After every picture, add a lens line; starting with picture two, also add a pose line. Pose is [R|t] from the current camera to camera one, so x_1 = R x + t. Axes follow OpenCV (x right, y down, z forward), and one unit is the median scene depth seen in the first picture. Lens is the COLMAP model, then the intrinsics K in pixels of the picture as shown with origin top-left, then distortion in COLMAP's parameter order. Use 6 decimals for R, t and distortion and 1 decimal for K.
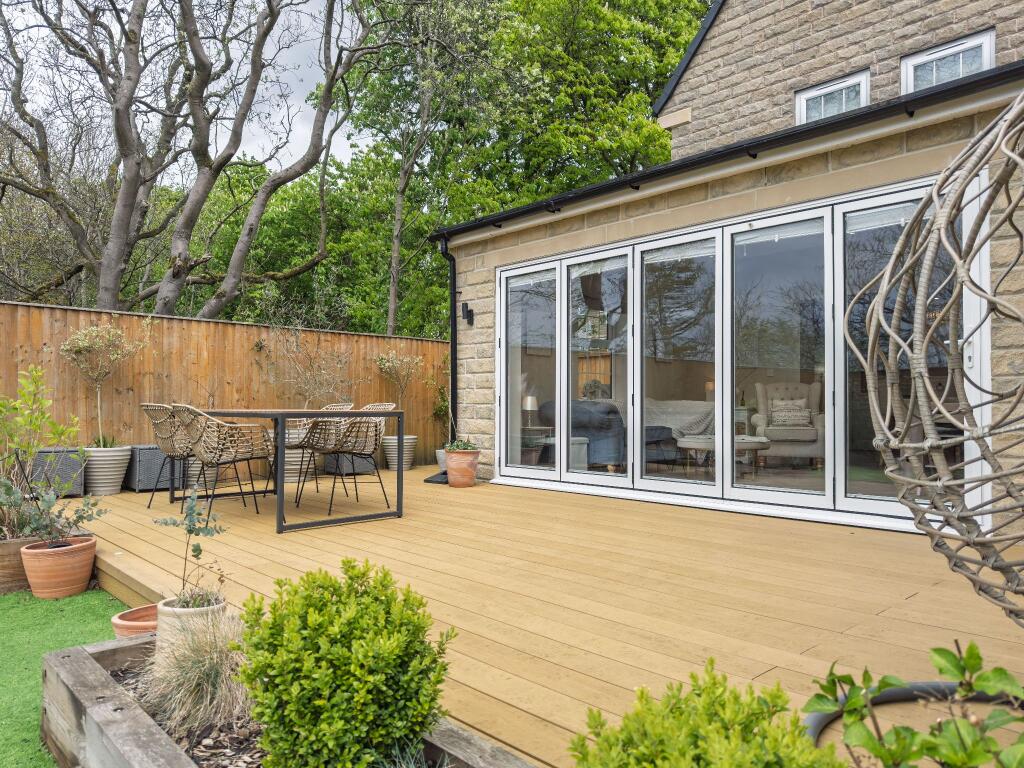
lens RADIAL K [[749.0, 0, 493.7], [0, 749.0, 391.4], [0, 0, 1]] dist [-0.008085, -0.001921]
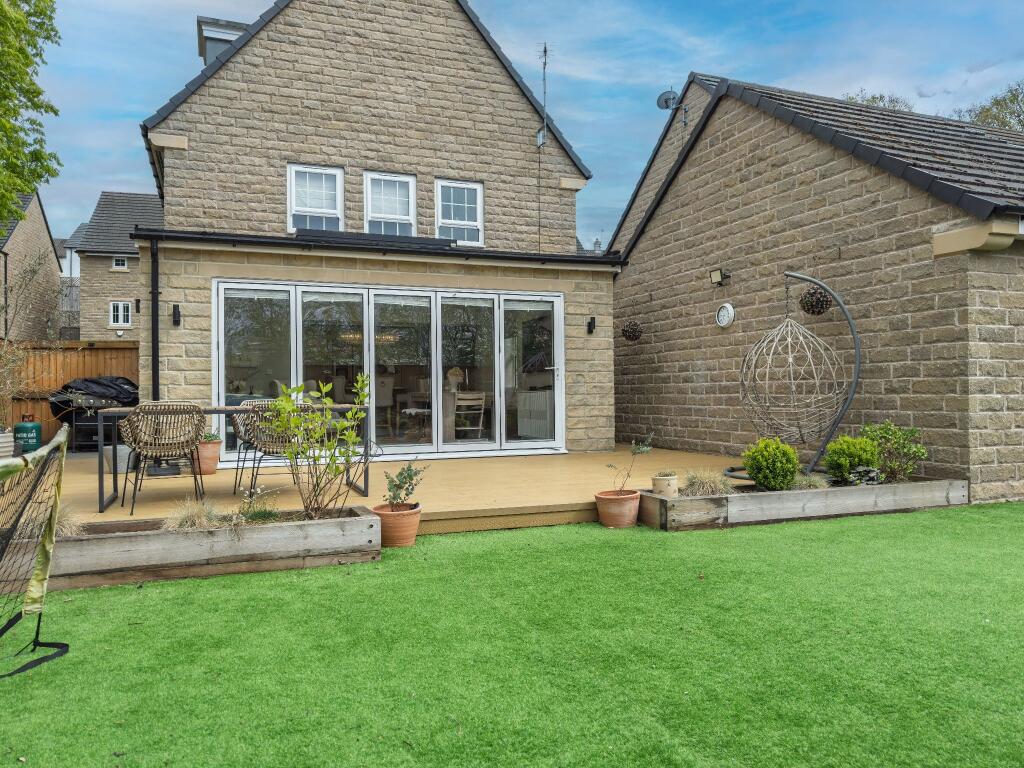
lens RADIAL K [[749.0, 0, 522.2], [0, 749.0, 393.6], [0, 0, 1]] dist [-0.008085, -0.001921]
pose [[0.348298, -0.009829, 0.937332, -0.853983], [-0.008385, 0.999872, 0.013600, -0.010057], [-0.937346, -0.012596, 0.348171, 0.161101]]
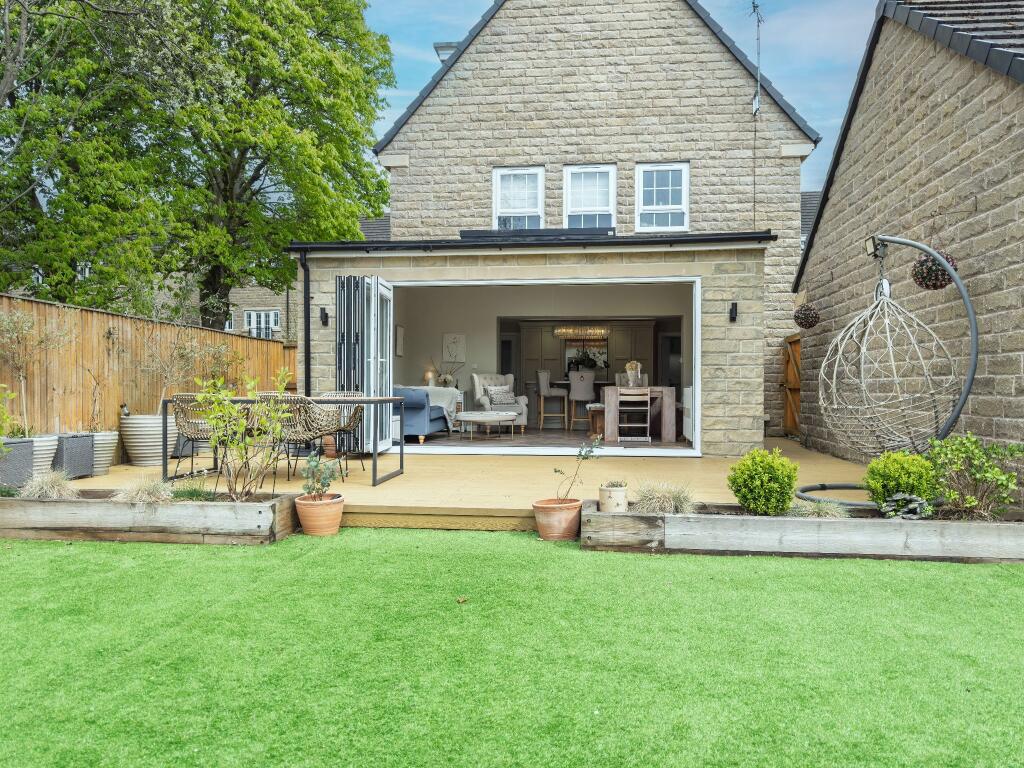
lens RADIAL K [[749.0, 0, 536.5], [0, 749.0, 399.5], [0, 0, 1]] dist [-0.008085, -0.001921]
pose [[0.740633, -0.014181, 0.671760, -0.590007], [-0.012551, 0.999311, 0.034934, -0.015252], [-0.671792, -0.034305, 0.739945, -0.138652]]
